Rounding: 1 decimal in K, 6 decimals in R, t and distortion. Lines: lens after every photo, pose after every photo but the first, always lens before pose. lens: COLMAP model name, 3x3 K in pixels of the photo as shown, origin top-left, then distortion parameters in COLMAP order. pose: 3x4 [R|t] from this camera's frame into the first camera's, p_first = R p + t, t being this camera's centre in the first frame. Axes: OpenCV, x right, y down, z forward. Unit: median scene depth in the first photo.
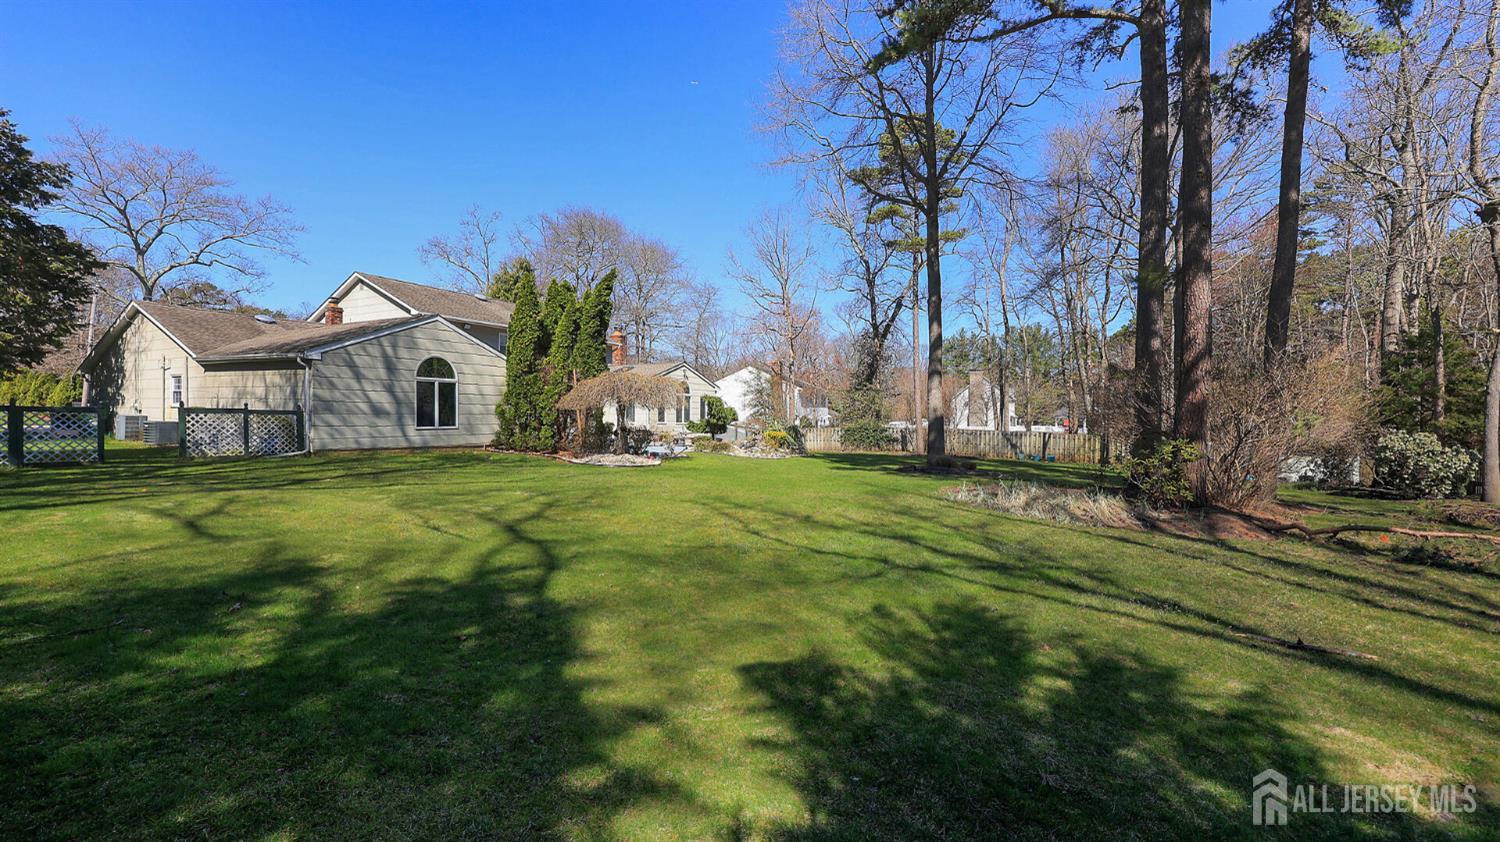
lens RADIAL K [[597.8, 0, 755.2], [0, 597.8, 427.4], [0, 0, 1]] dist [-0.003291, -0.000455]
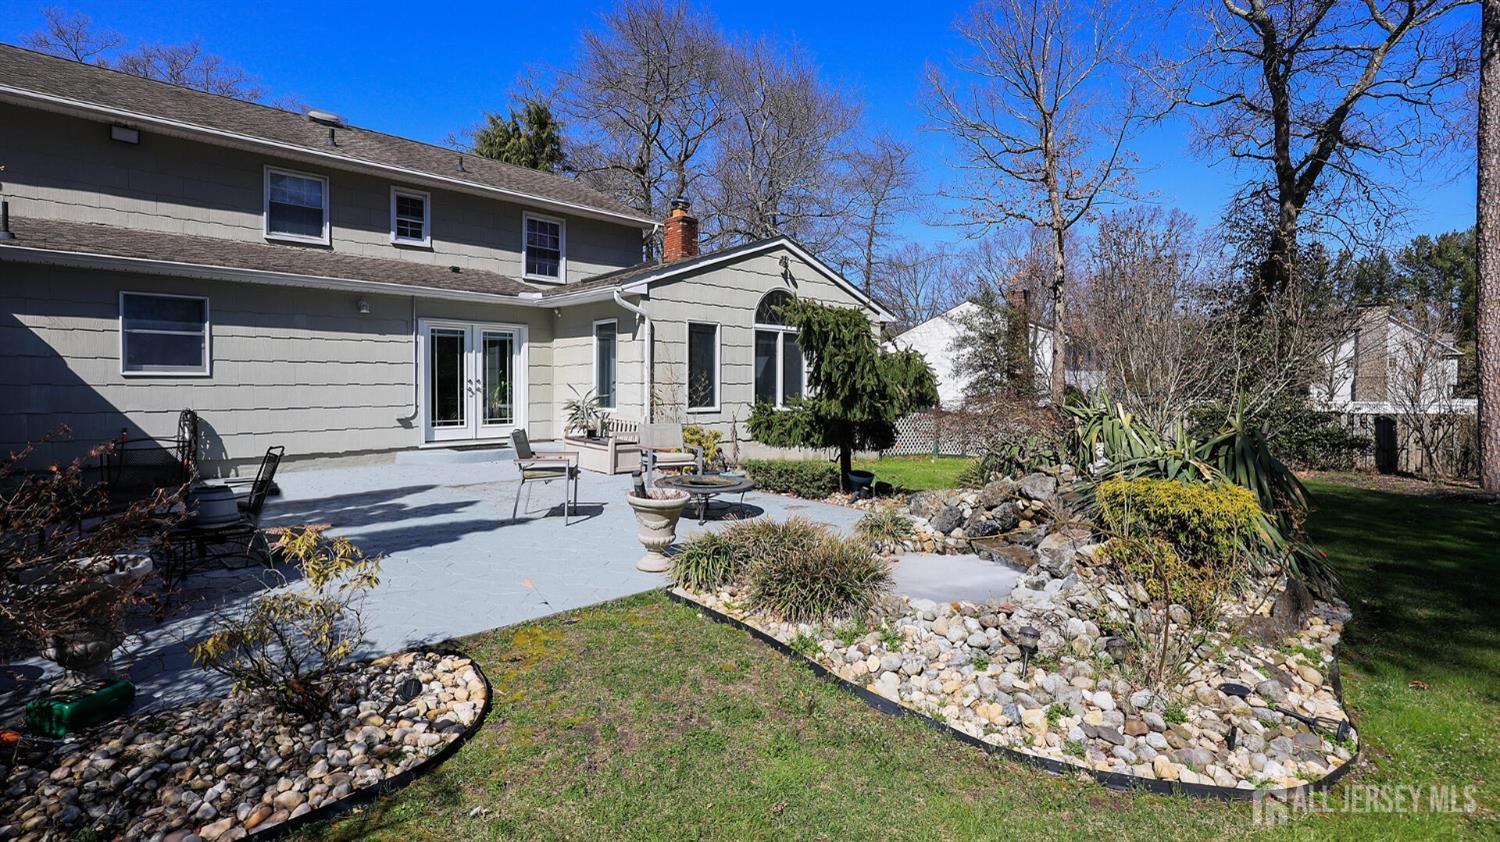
lens RADIAL K [[597.8, 0, 755.2], [0, 597.8, 427.4], [0, 0, 1]] dist [-0.003291, -0.000455]
pose [[0.941948, 0.012551, -0.335523, -0.010234], [0.003012, 0.998945, 0.045823, -0.008624], [0.335744, -0.044173, 0.940917, 0.466096]]
